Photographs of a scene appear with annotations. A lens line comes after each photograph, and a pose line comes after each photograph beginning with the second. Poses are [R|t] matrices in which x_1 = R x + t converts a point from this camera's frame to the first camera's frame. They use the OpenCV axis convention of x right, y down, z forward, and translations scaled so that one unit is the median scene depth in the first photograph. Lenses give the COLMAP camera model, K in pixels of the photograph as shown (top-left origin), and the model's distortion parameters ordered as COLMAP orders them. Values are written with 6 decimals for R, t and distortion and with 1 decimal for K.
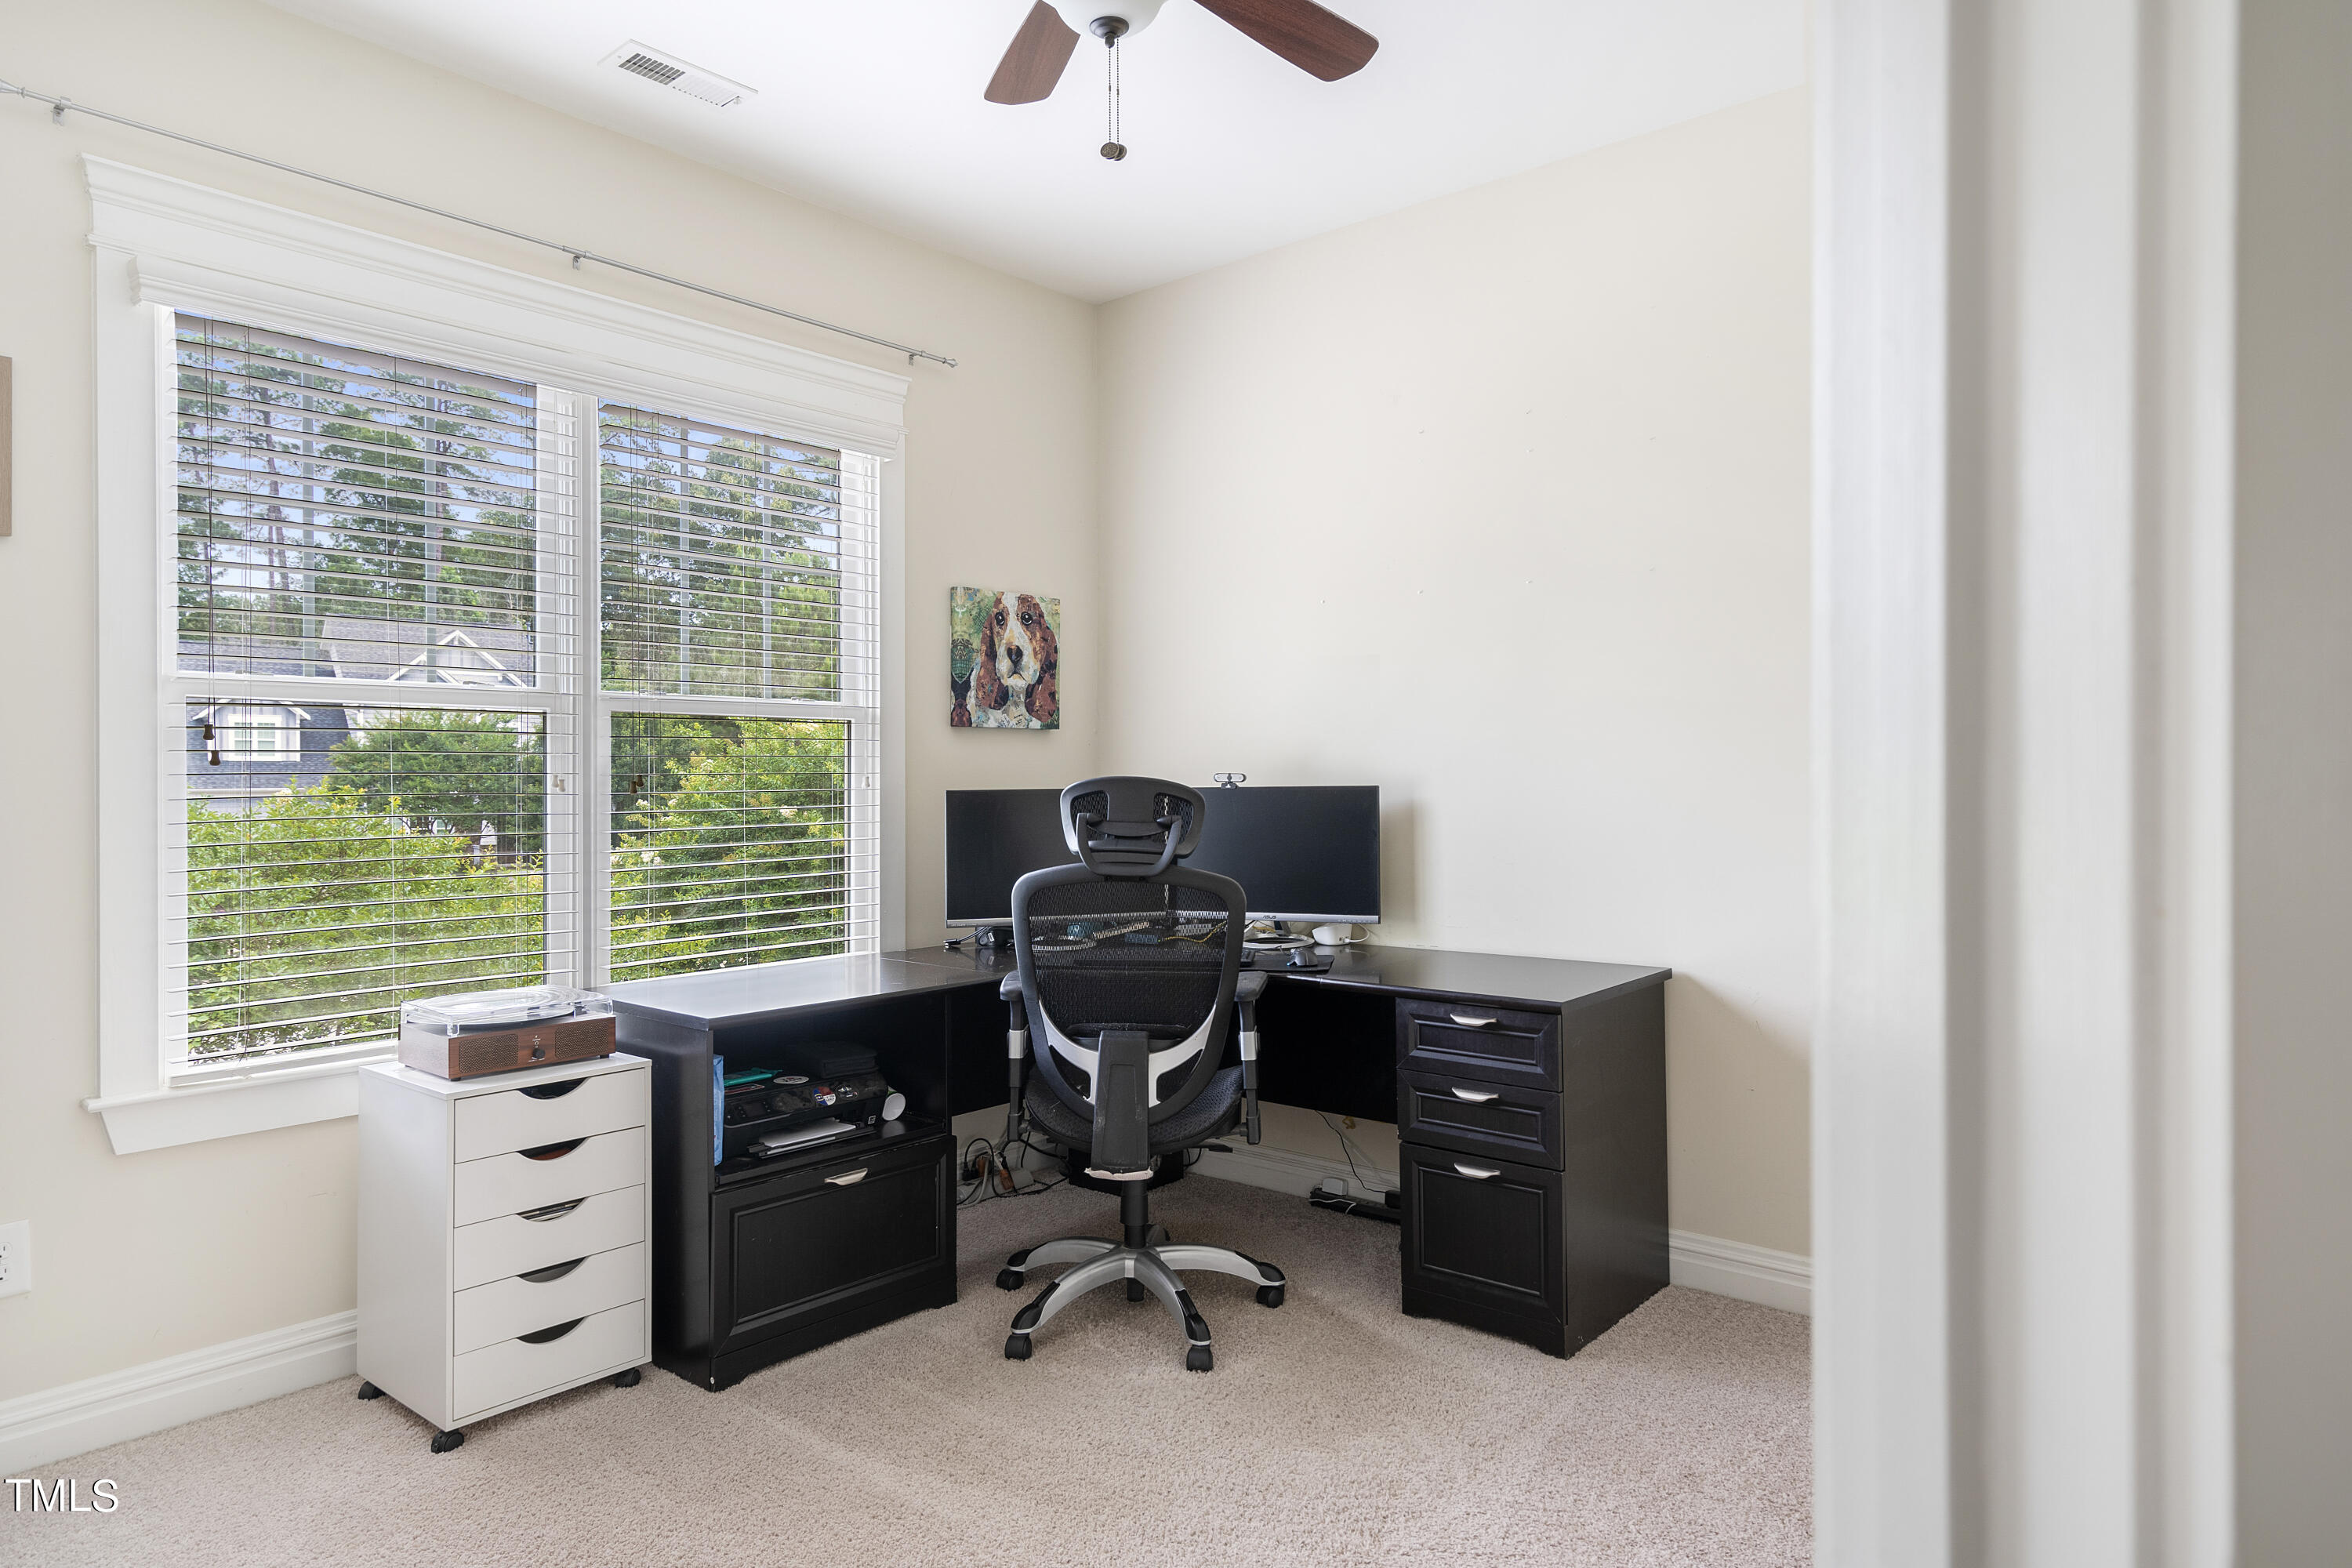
lens RADIAL K [[1430.1, 0, 1175.7], [0, 1430.1, 779.0], [0, 0, 1]] dist [0.004052, 0.000465]
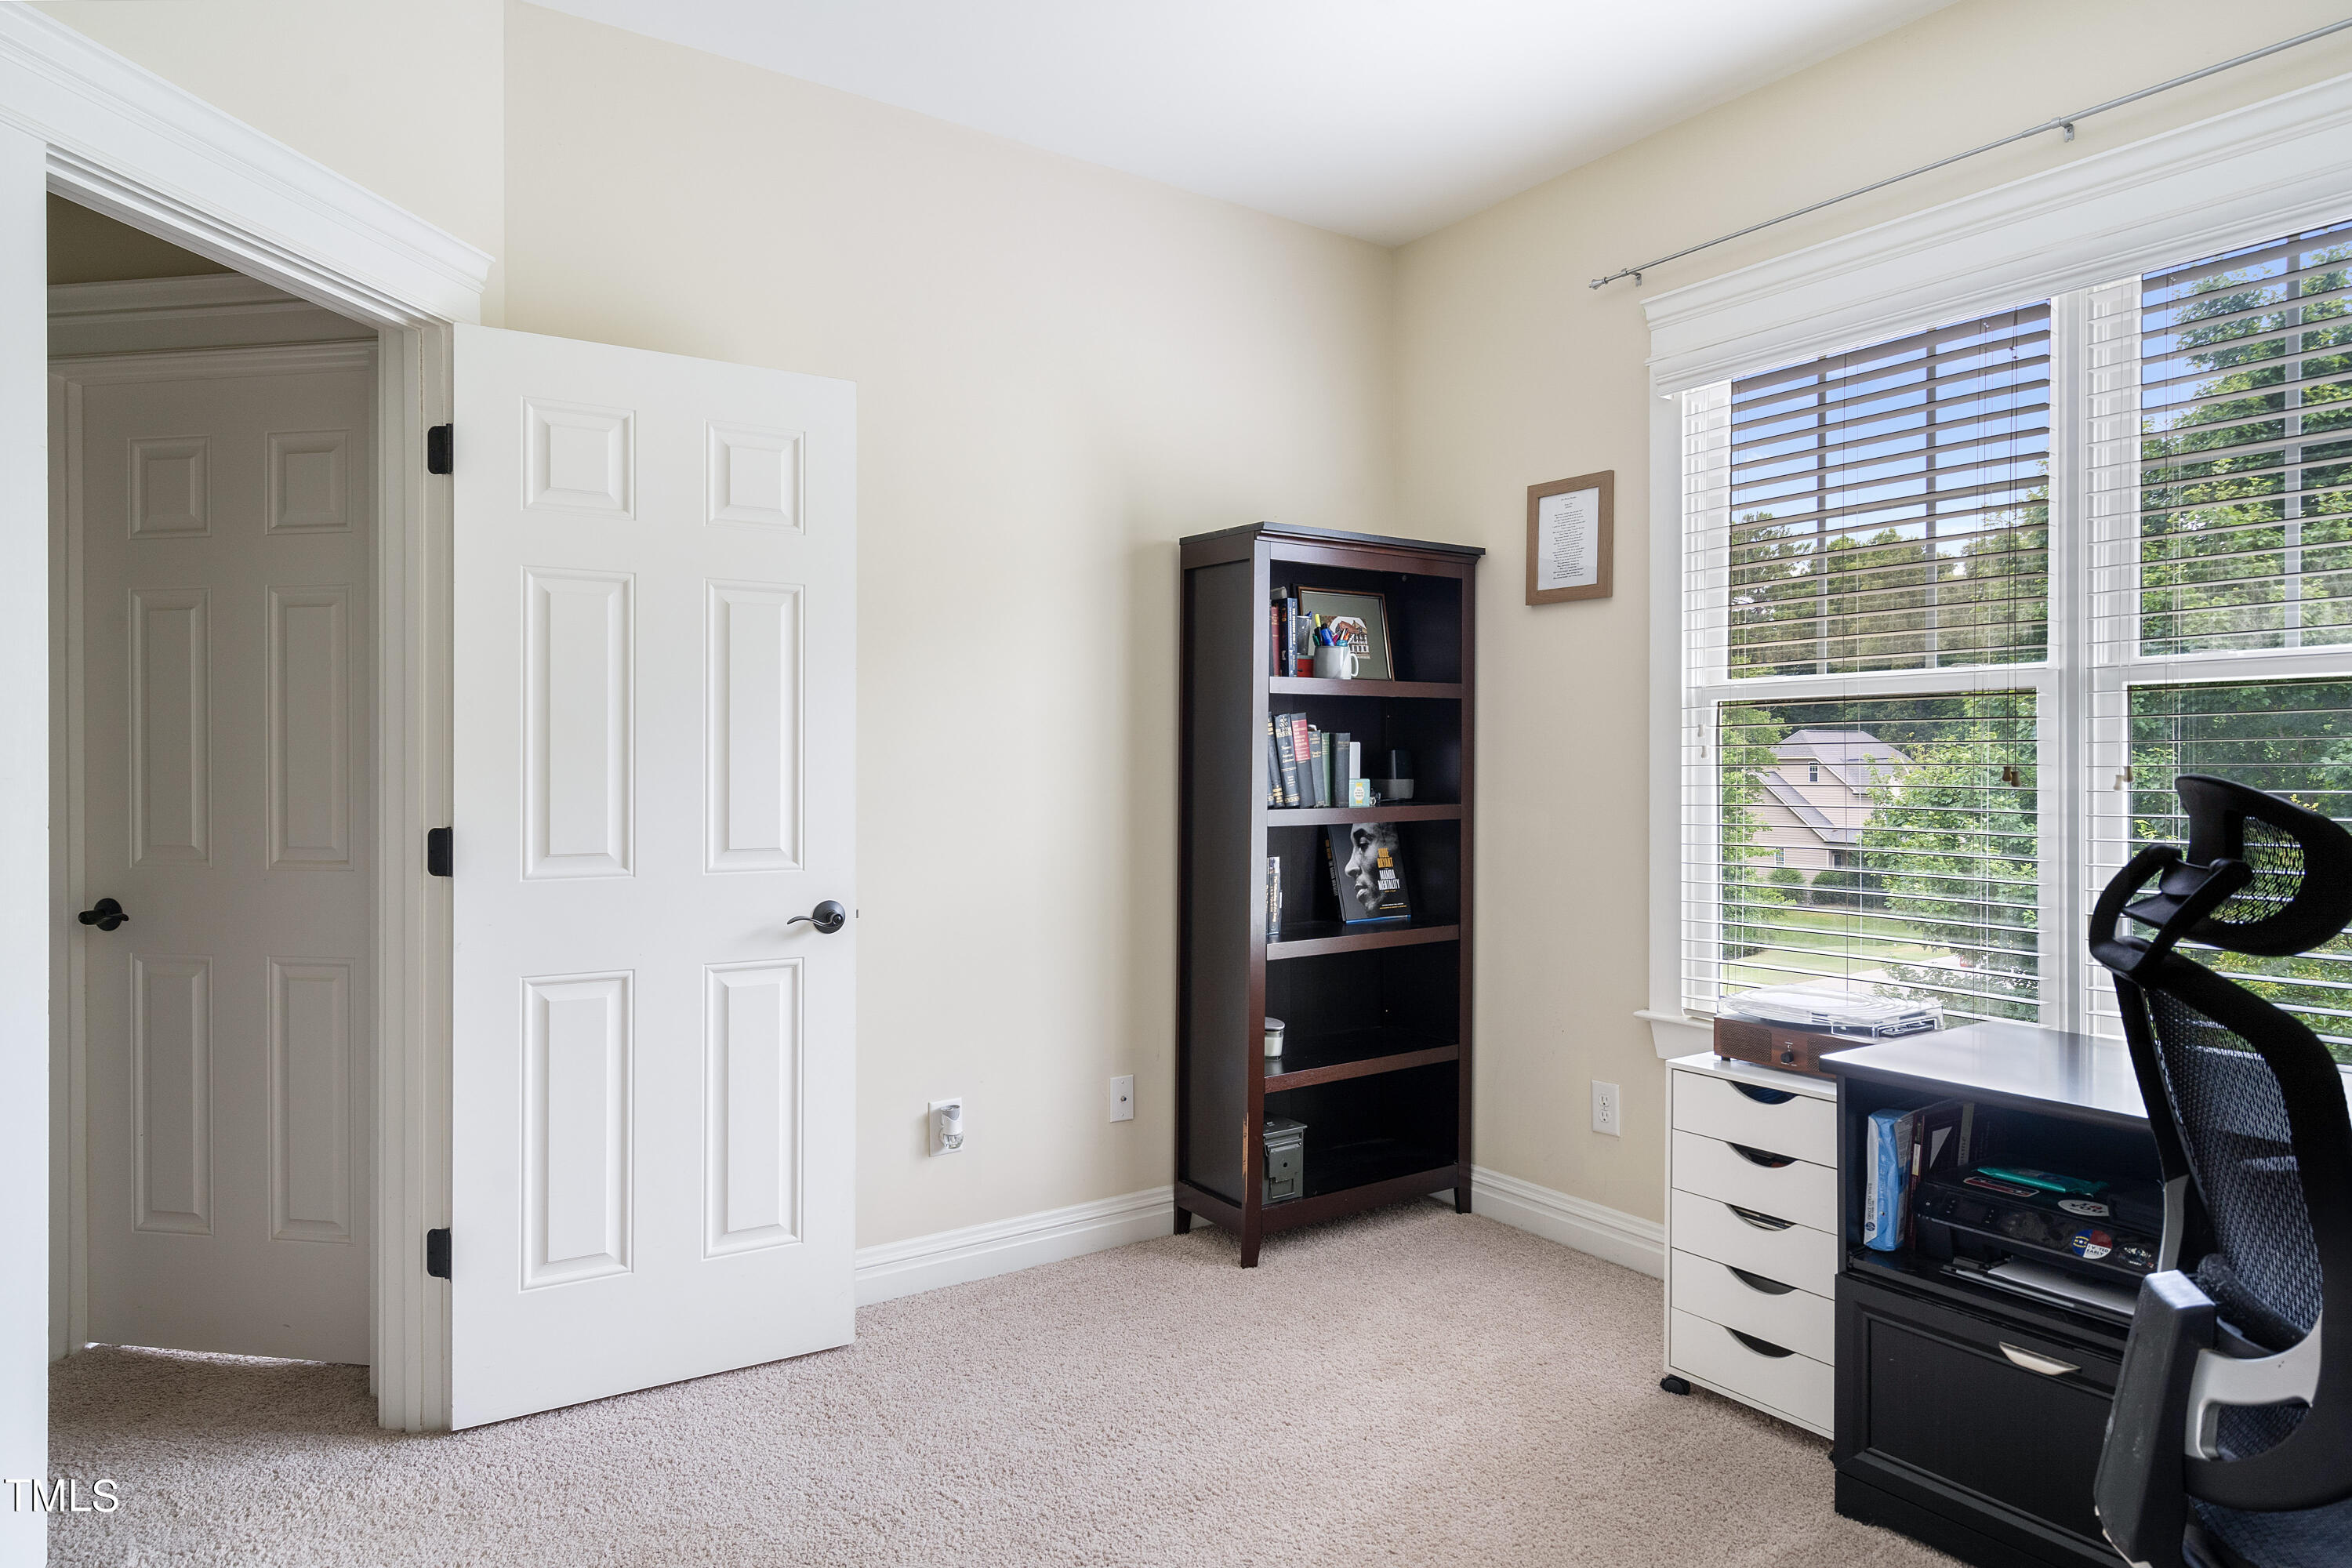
lens RADIAL K [[1430.1, 0, 1174.7], [0, 1430.1, 775.3], [0, 0, 1]] dist [0.004052, 0.000465]
pose [[-0.286335, -0.001561, -0.958128, 0.578816], [-0.012908, 0.999914, 0.002229, 0.008030], [0.958043, 0.013006, -0.286330, 0.872037]]
